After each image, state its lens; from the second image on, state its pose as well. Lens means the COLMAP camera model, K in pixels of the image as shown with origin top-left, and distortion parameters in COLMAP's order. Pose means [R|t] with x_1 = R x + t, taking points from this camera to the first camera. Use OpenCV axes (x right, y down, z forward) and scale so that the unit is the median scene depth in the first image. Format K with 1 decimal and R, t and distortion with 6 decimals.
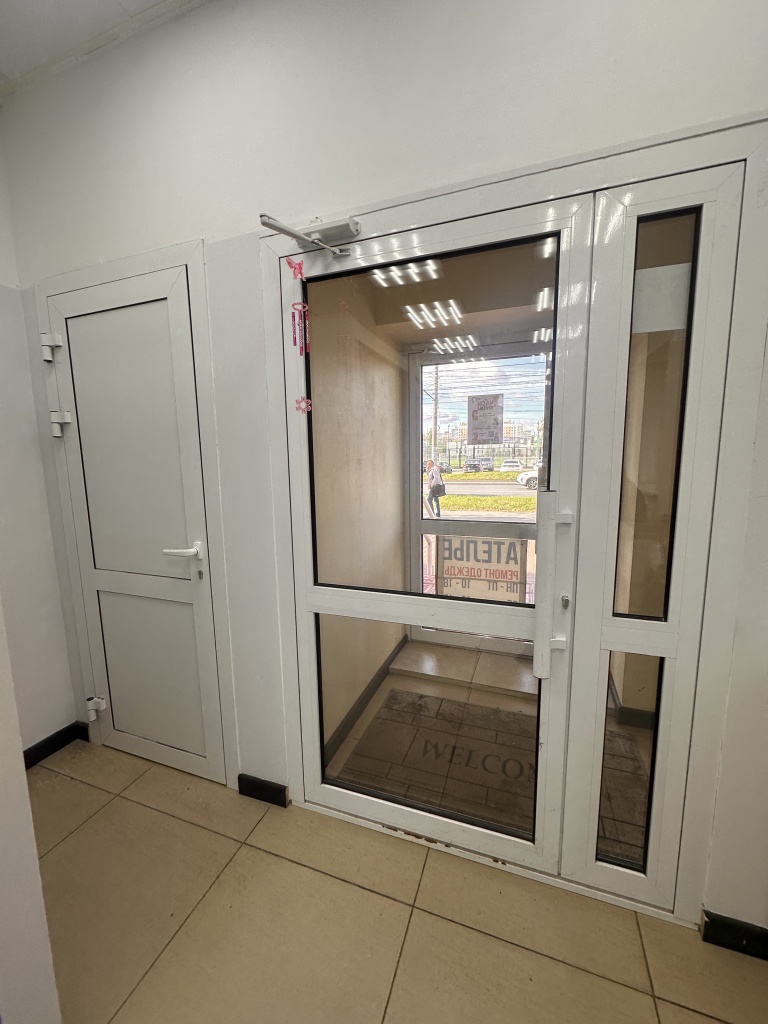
lens RADIAL K [[406.3, 0, 383.8], [0, 406.3, 511.2], [0, 0, 1]] dist [-0.005584, 0.000977]
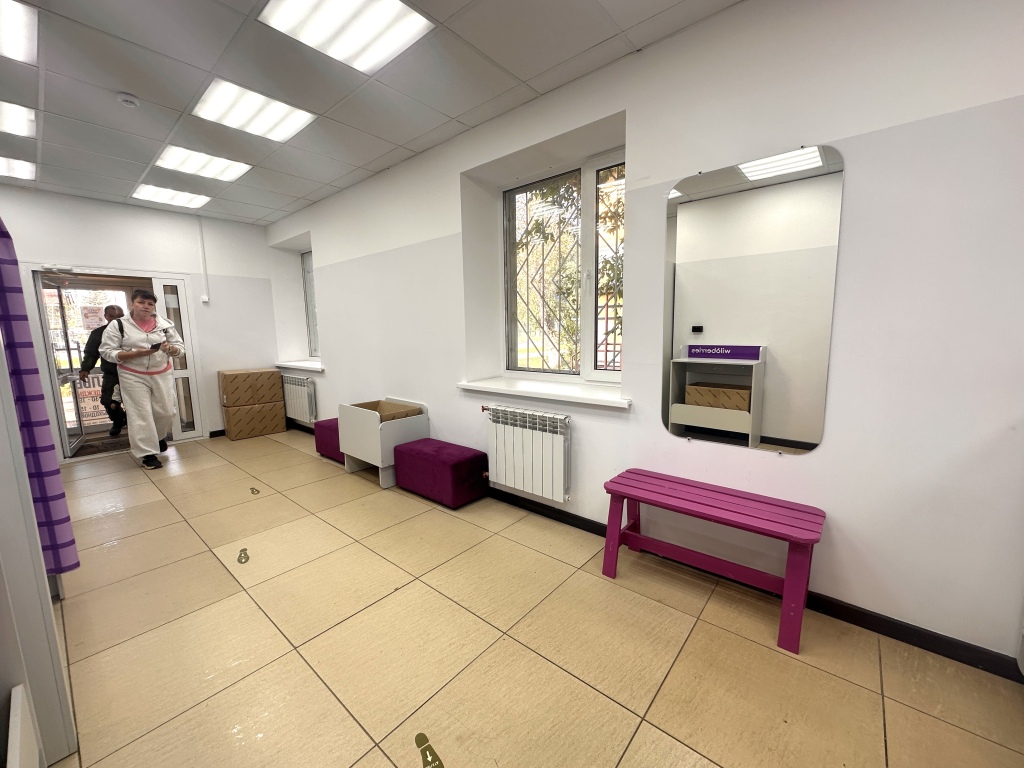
lens RADIAL K [[406.3, 0, 515.4], [0, 406.3, 386.3], [0, 0, 1]] dist [-0.005584, 0.000977]
pose [[0.338388, -0.119952, 0.933330, -1.568282], [0.137434, 0.987507, 0.077086, 0.408712], [-0.930916, 0.102186, 0.350646, -2.702675]]
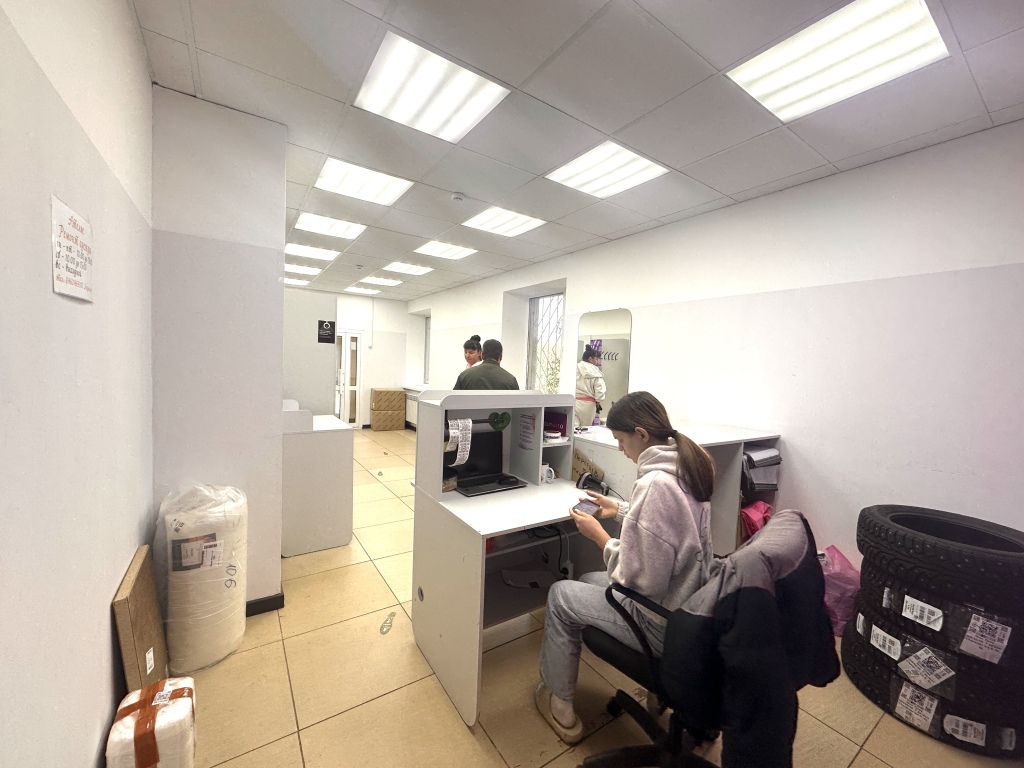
lens RADIAL K [[406.3, 0, 511.0], [0, 406.3, 391.1], [0, 0, 1]] dist [-0.005584, 0.000977]
pose [[0.580868, -0.011894, 0.813911, -2.588828], [0.058295, 0.997934, -0.027021, 0.497524], [-0.811908, 0.063142, 0.580361, -3.919661]]
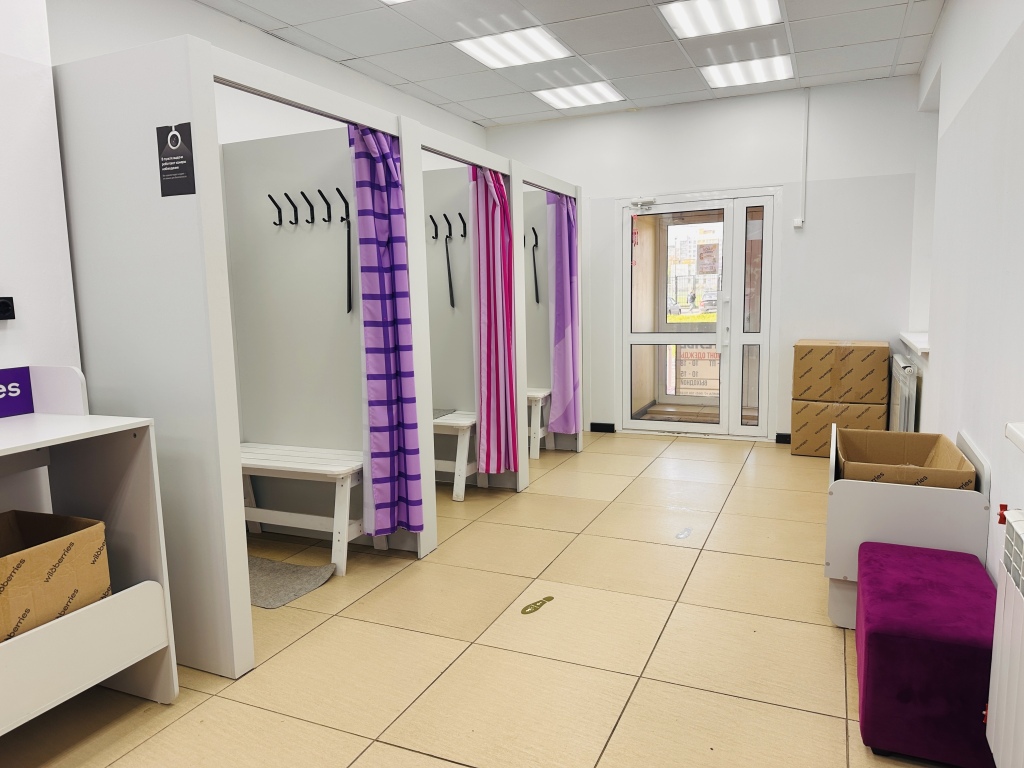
lens RADIAL K [[716.2, 0, 498.9], [0, 716.2, 379.6], [0, 0, 1]] dist [0.032510, -0.037991]
pose [[0.996844, 0.004197, -0.079269, -0.549754], [-0.005031, 0.999934, -0.010324, 0.453892], [0.079220, 0.010691, 0.996800, -3.000331]]
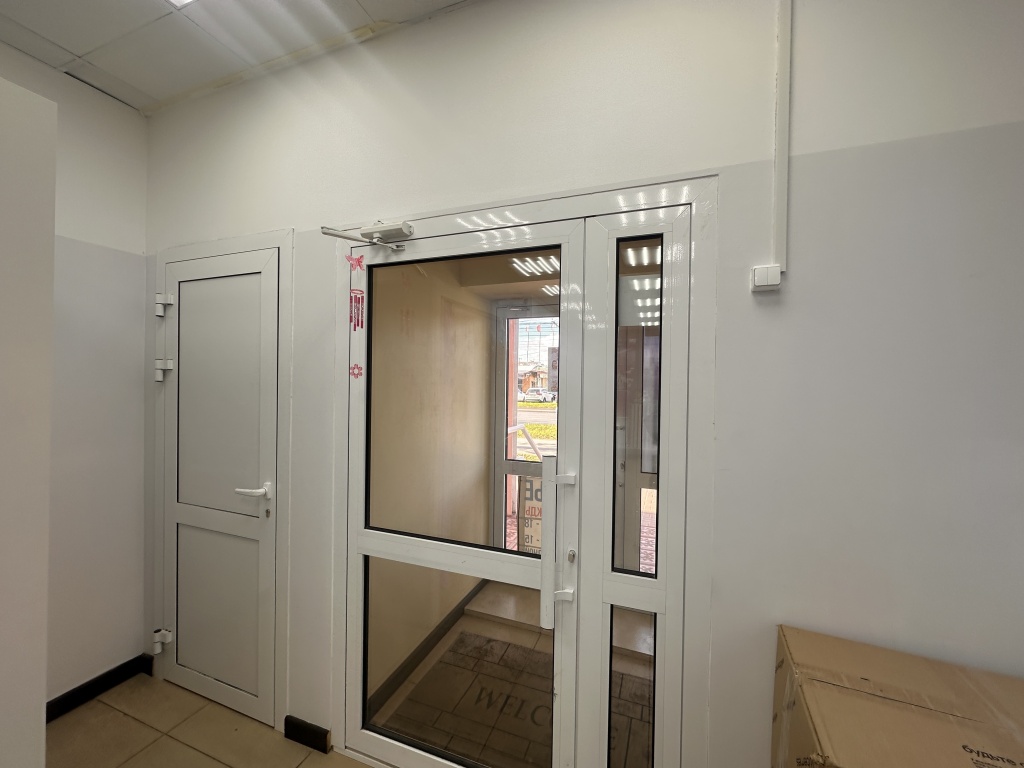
lens RADIAL K [[406.3, 0, 512.2], [0, 406.3, 384.3], [0, 0, 1]] dist [-0.005584, 0.000977]
pose [[0.999455, 0.030969, -0.011442, 0.195432], [-0.032189, 0.991090, -0.129249, -0.063823], [0.007338, 0.129547, 0.991546, -0.111333]]
